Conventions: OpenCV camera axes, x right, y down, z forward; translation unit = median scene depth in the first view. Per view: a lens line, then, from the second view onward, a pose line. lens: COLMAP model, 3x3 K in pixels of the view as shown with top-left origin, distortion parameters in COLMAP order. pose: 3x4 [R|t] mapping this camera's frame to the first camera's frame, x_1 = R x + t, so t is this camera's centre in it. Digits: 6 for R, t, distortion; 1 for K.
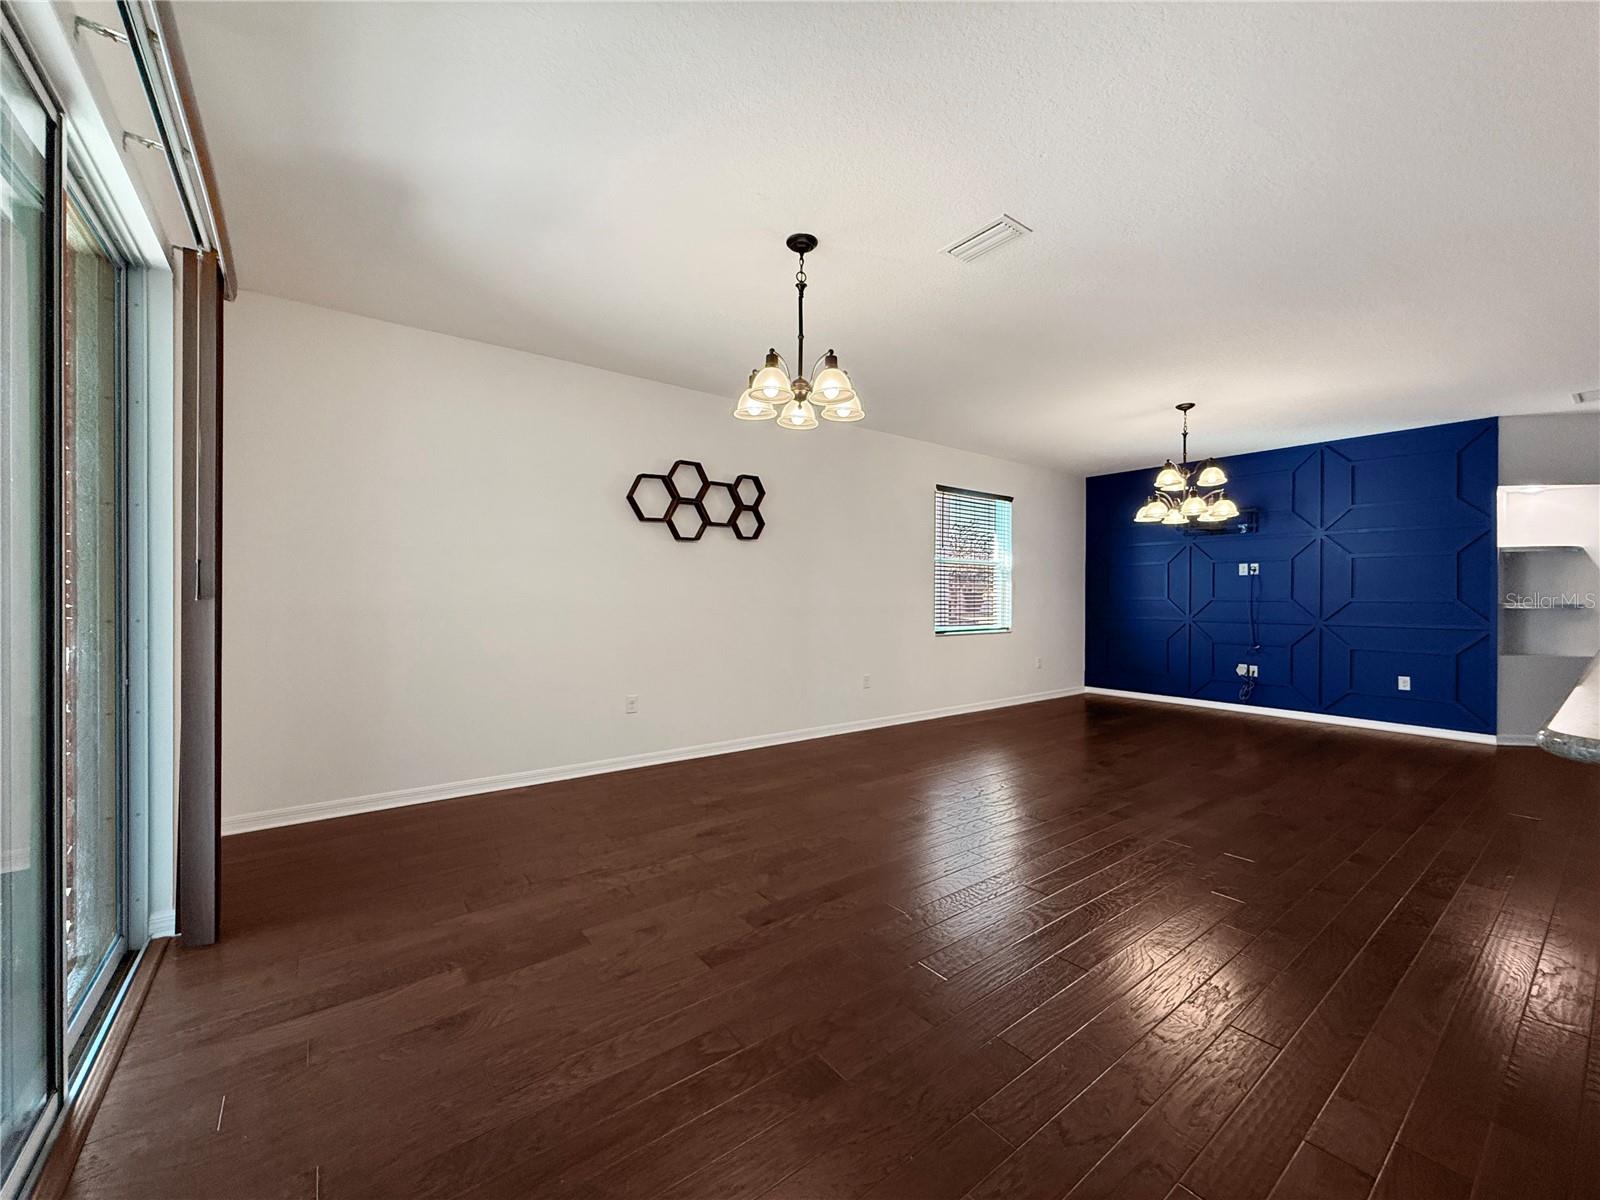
lens RADIAL K [[635.5, 0, 802.0], [0, 635.5, 603.3], [0, 0, 1]] dist [0.002061, -0.000532]
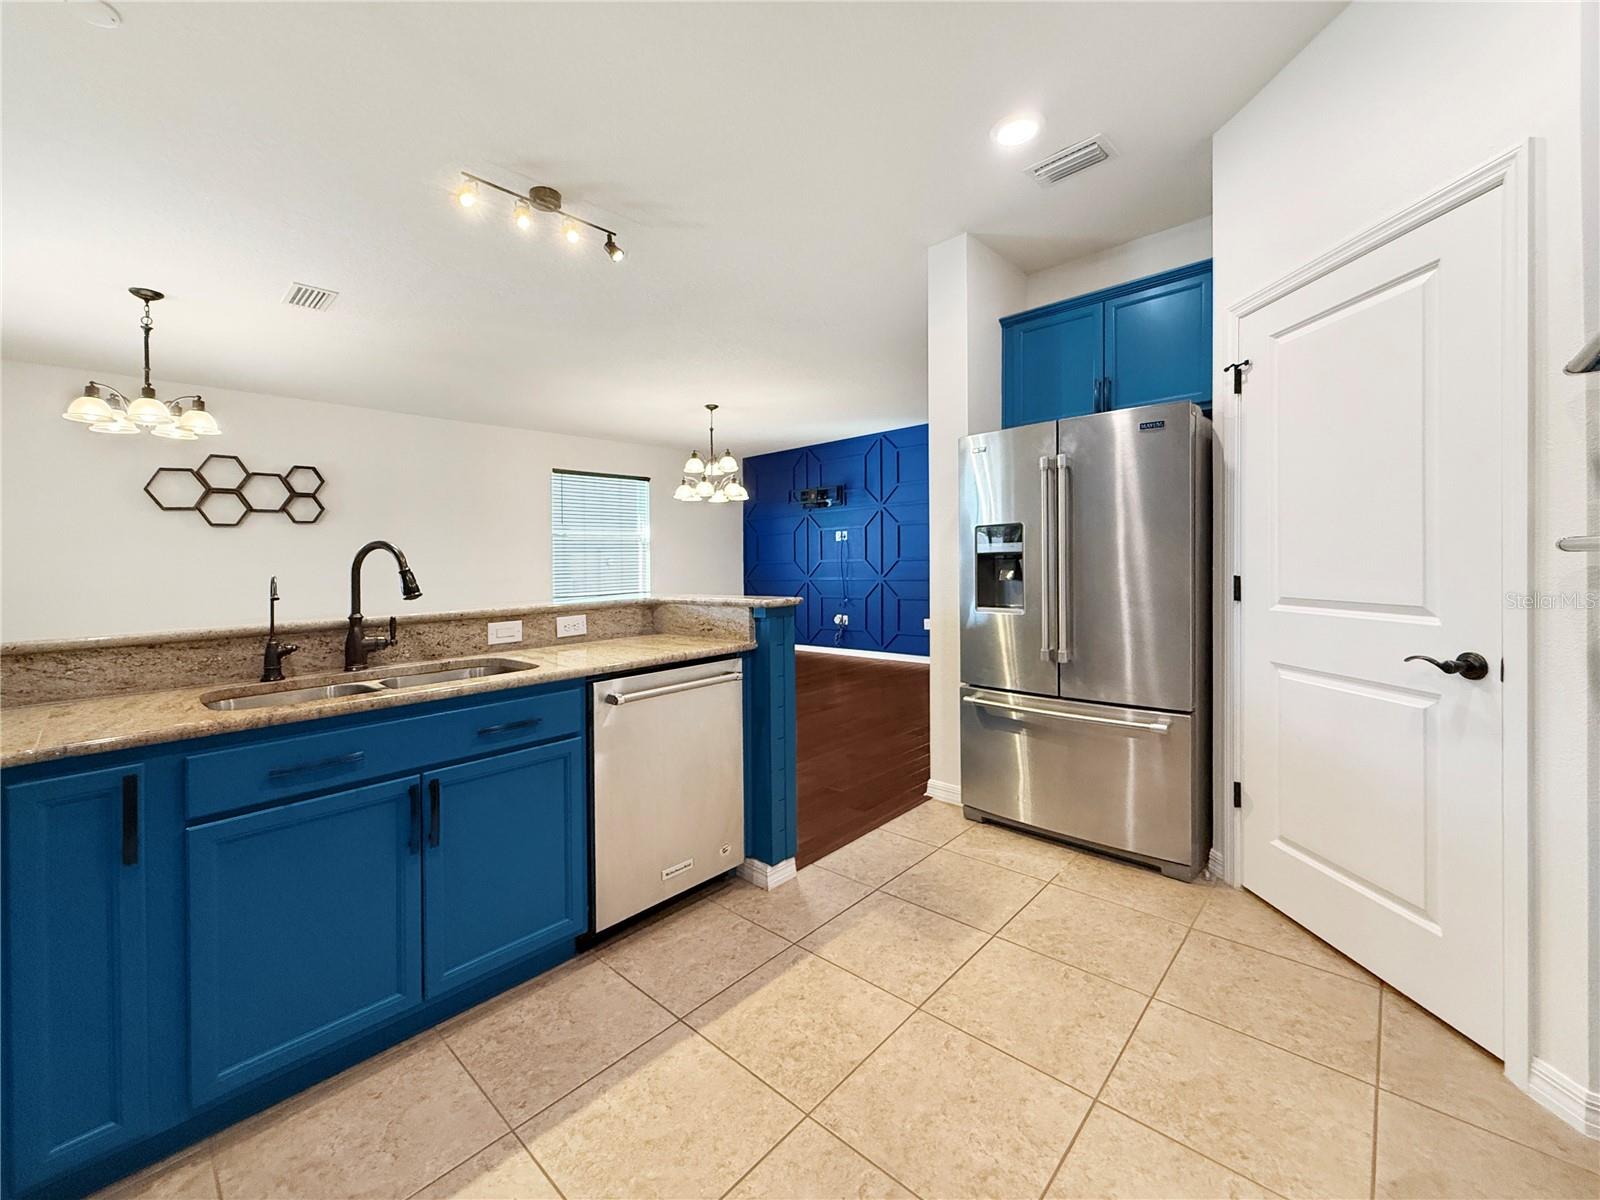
lens RADIAL K [[635.5, 0, 789.1], [0, 635.5, 570.7], [0, 0, 1]] dist [0.002061, -0.000532]
pose [[0.988053, -0.033301, 0.150475, 0.577665], [0.033081, 0.999445, 0.003967, 0.006461], [-0.150524, 0.001058, 0.988606, -0.233060]]
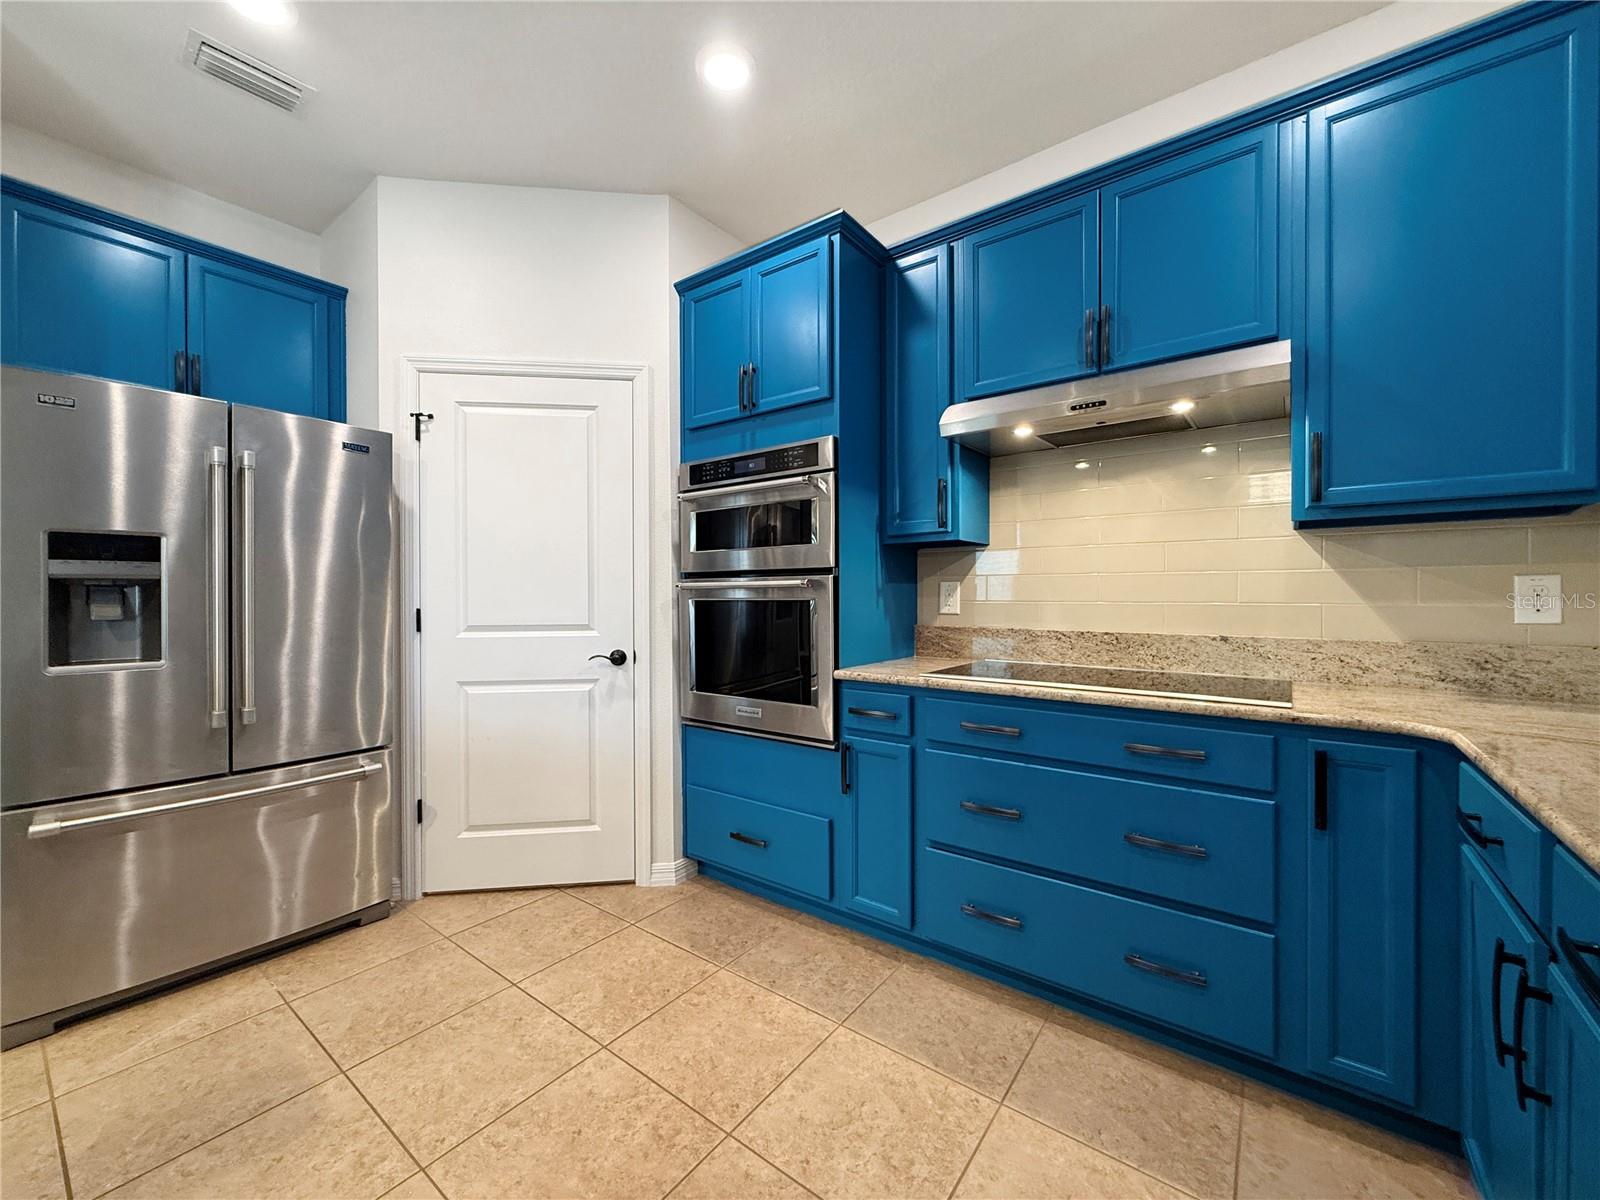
lens RADIAL K [[635.5, 0, 804.9], [0, 635.5, 599.2], [0, 0, 1]] dist [0.002061, -0.000532]
pose [[-0.253075, -0.007334, 0.967419, 0.405772], [0.008809, 0.999912, 0.009885, 0.012605], [-0.967406, 0.011024, -0.252989, 0.003267]]
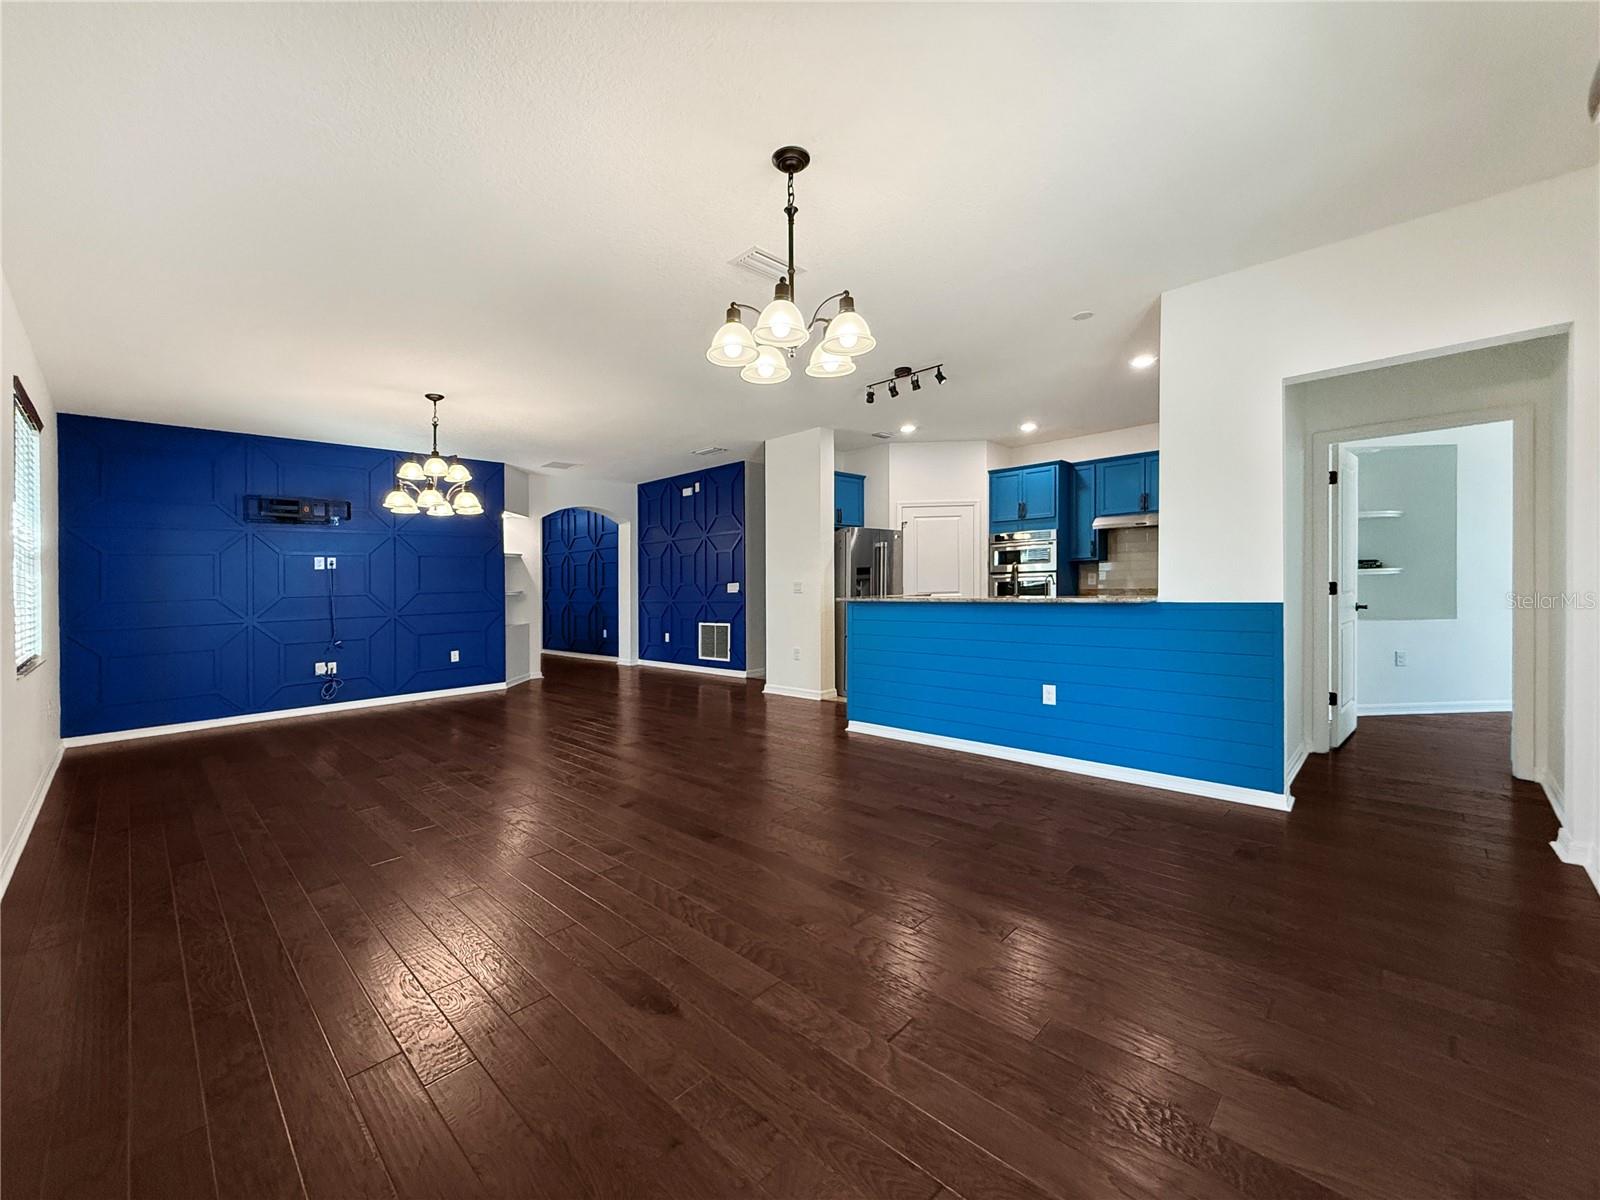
lens RADIAL K [[635.5, 0, 776.0], [0, 635.5, 626.0], [0, 0, 1]] dist [0.002061, -0.000532]
pose [[-0.128387, -0.064029, 0.989655, -0.475273], [0.032008, 0.997126, 0.068665, 0.001415], [-0.991207, 0.040493, -0.125968, 0.655338]]
